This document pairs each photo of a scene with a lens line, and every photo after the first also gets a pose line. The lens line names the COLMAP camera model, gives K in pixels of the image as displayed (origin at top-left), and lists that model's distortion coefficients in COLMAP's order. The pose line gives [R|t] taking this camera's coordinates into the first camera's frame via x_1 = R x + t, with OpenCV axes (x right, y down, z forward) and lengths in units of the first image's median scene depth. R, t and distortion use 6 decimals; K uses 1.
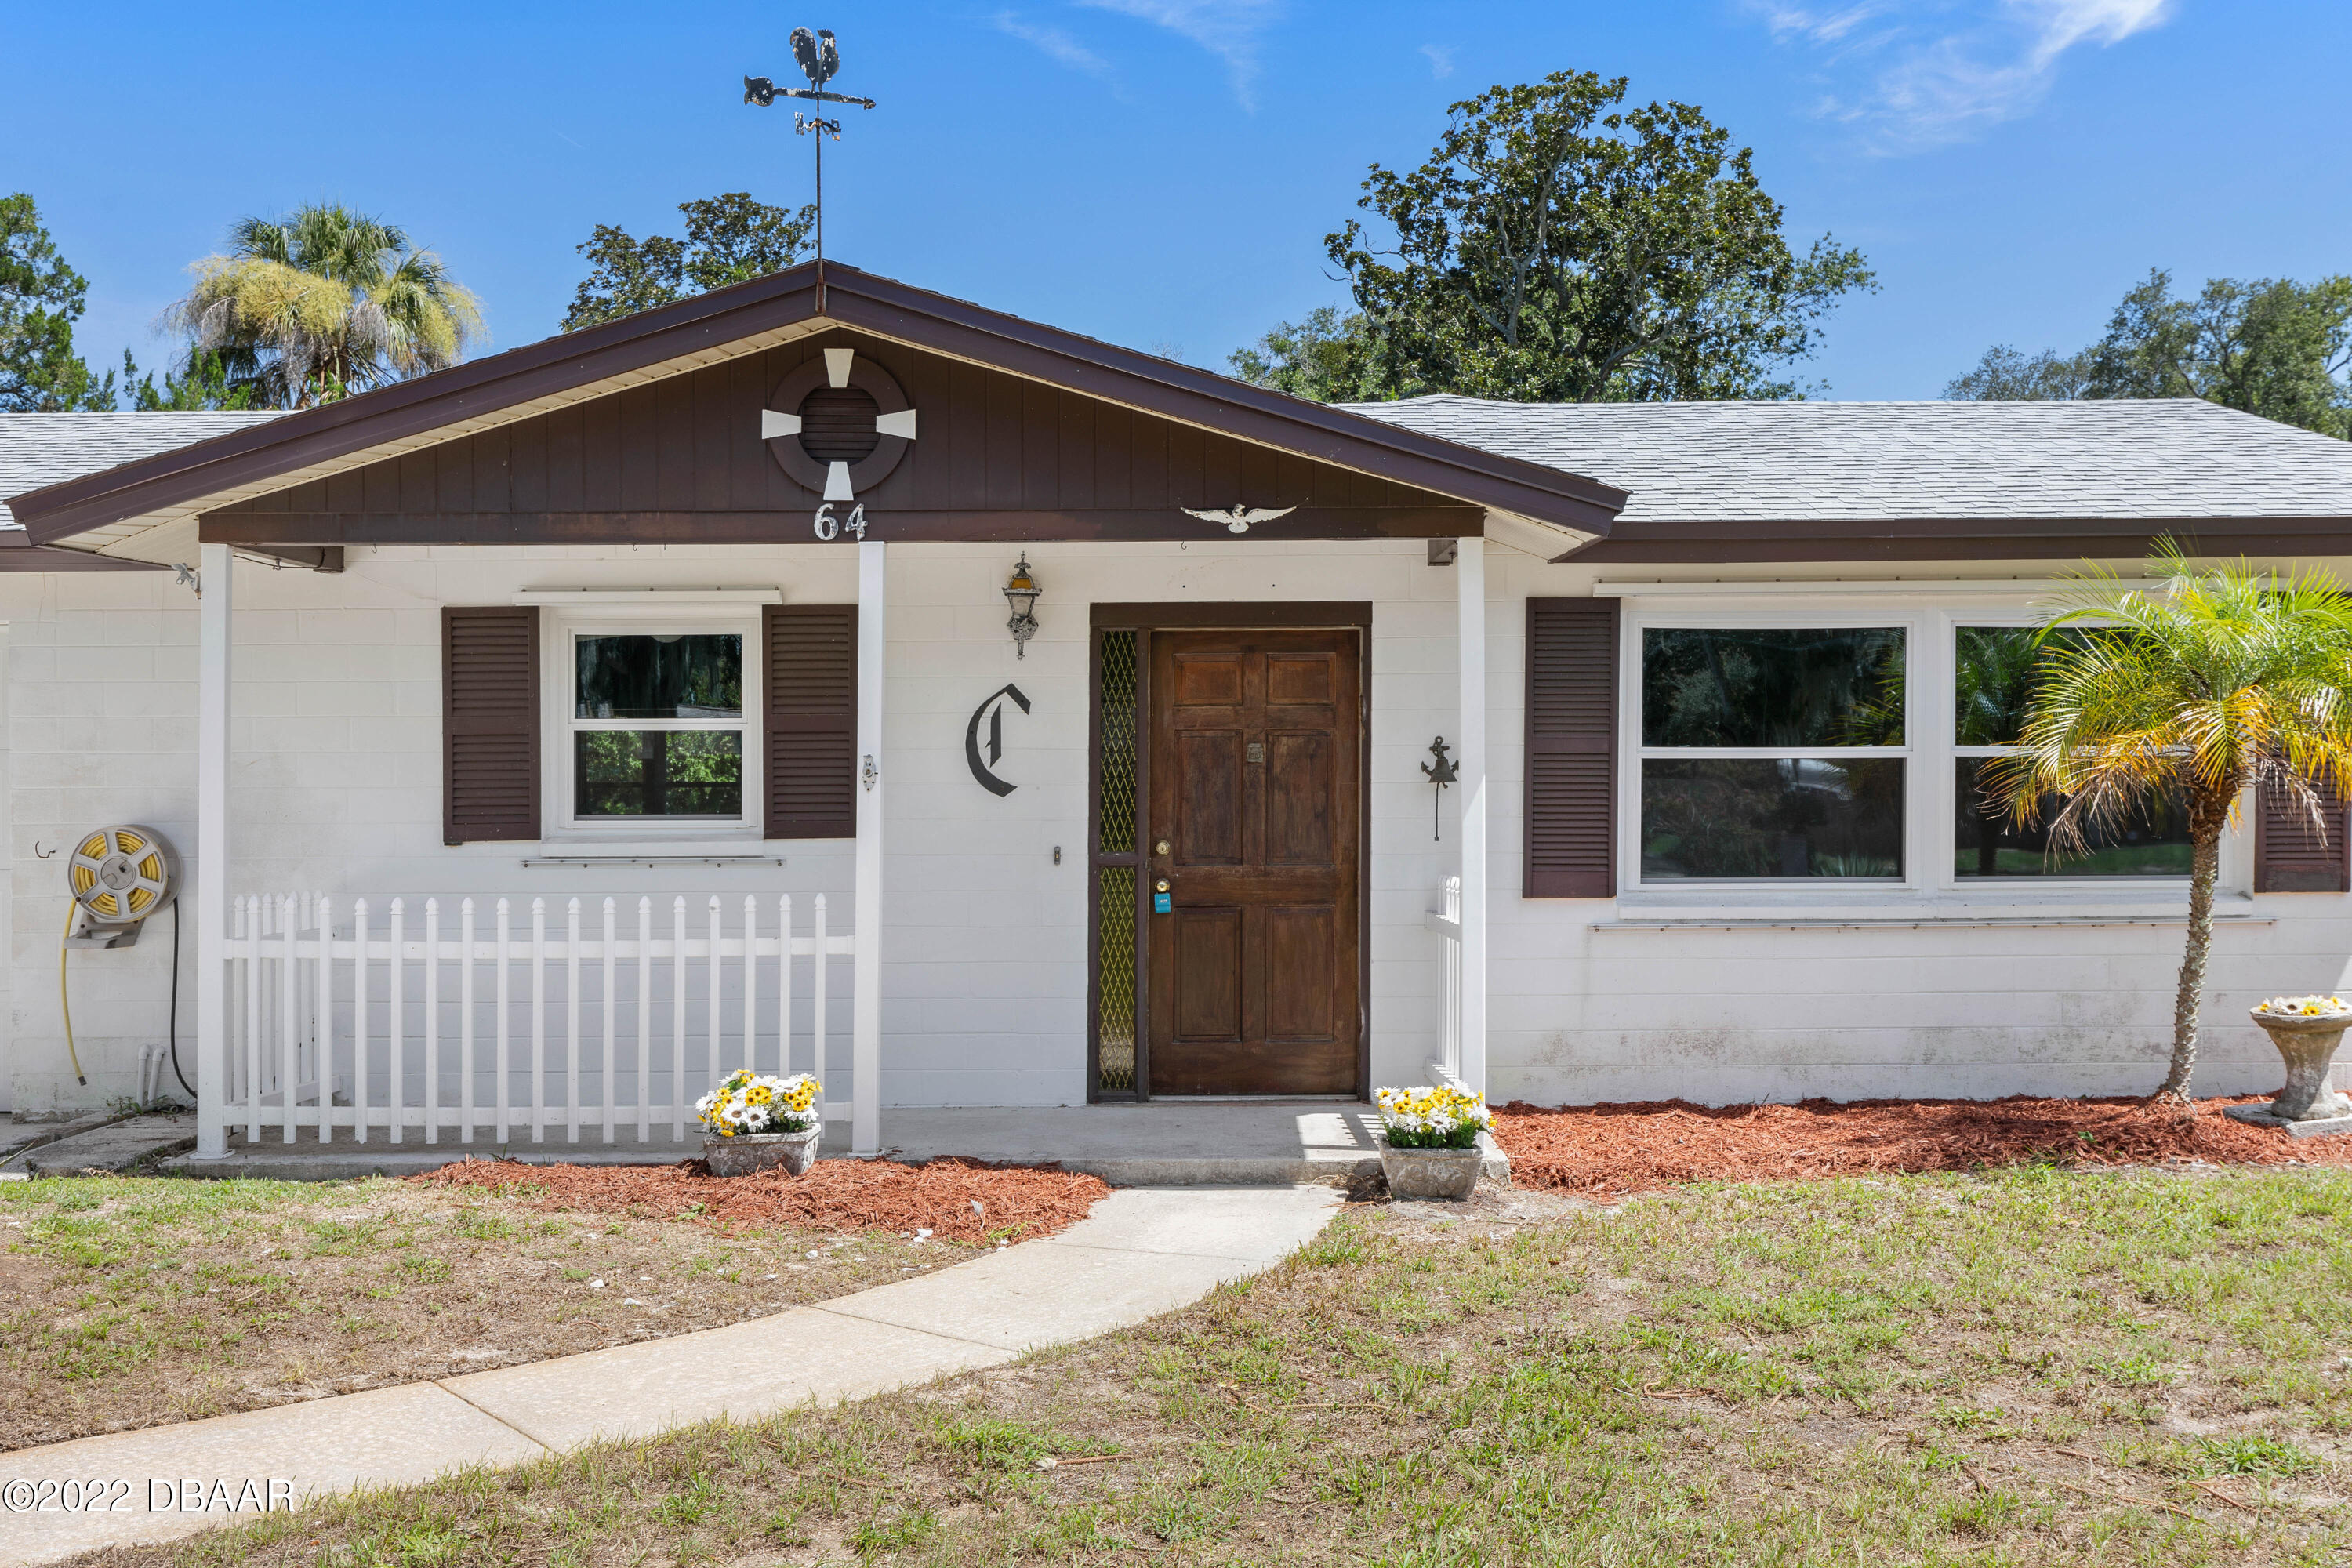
lens RADIAL K [[2255.8, 0, 1177.8], [0, 2255.8, 786.1], [0, 0, 1]] dist [-0.008731, -0.005803]
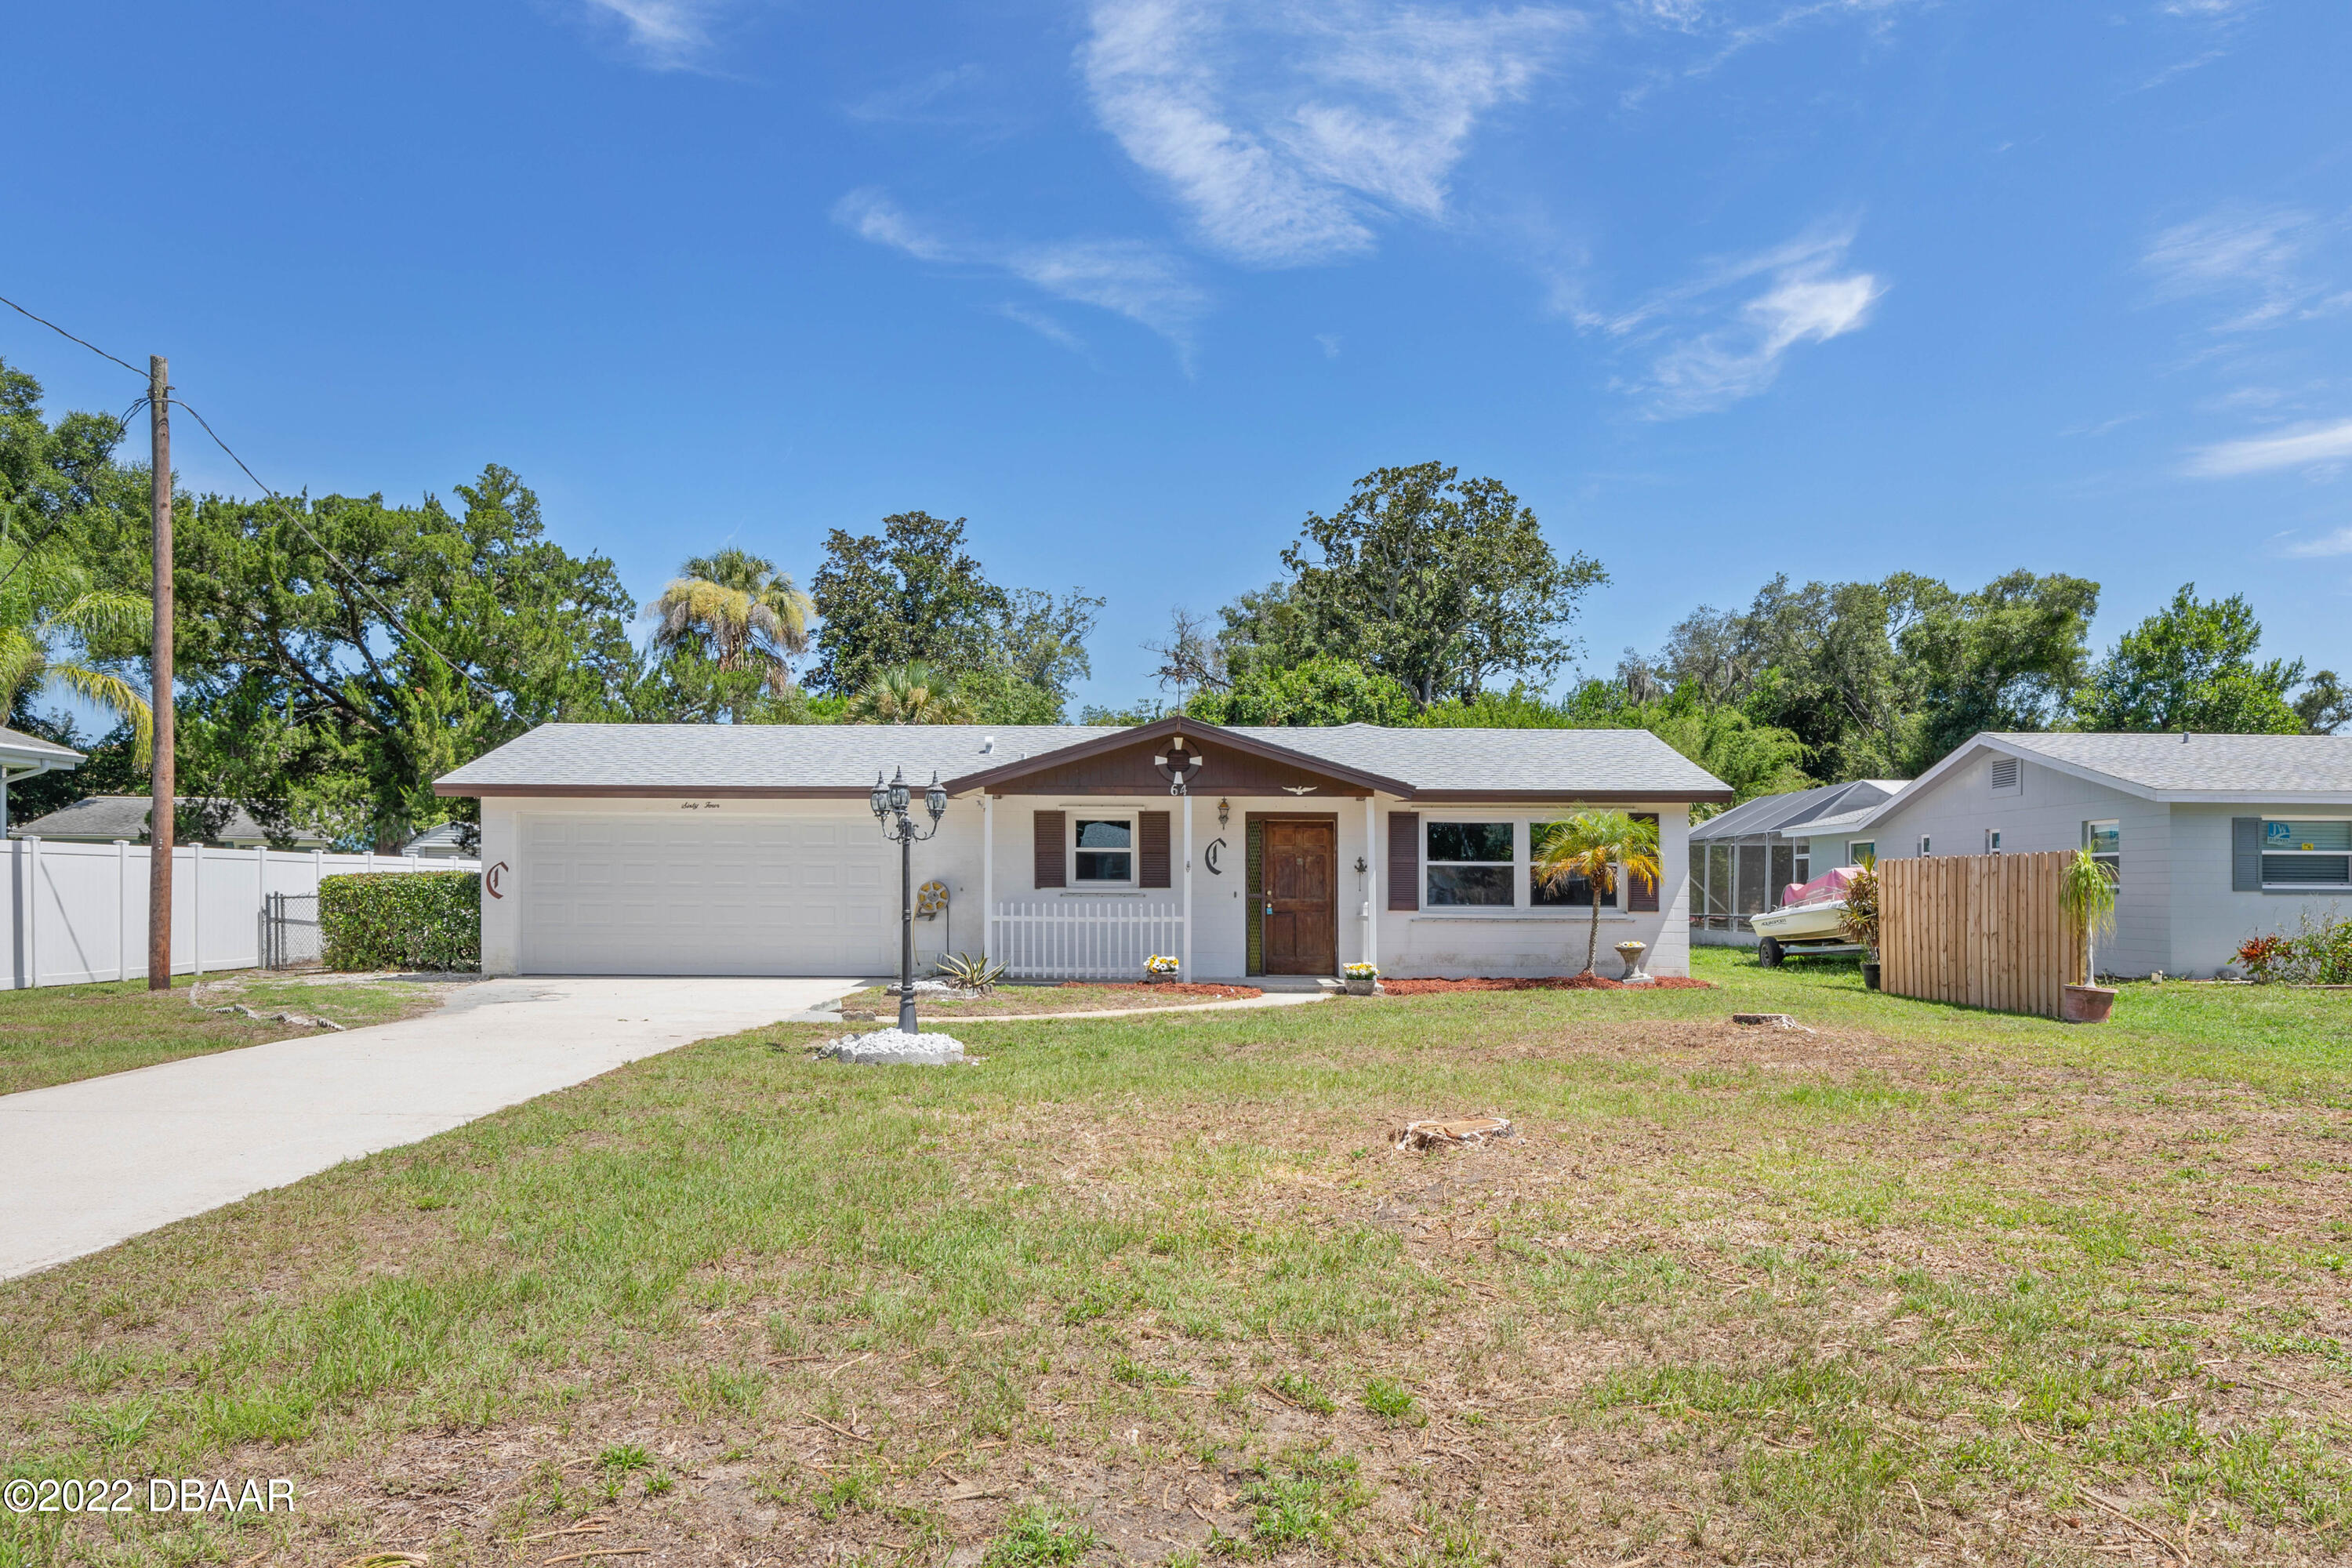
lens RADIAL K [[1349.8, 0, 1159.8], [0, 1349.8, 698.6], [0, 0, 1]] dist [0.004114, 0.000412]
pose [[0.999648, 0.008439, -0.025141, -0.111587], [-0.011676, 0.991239, -0.131562, 0.009199], [0.023811, 0.131809, 0.990989, -0.848771]]
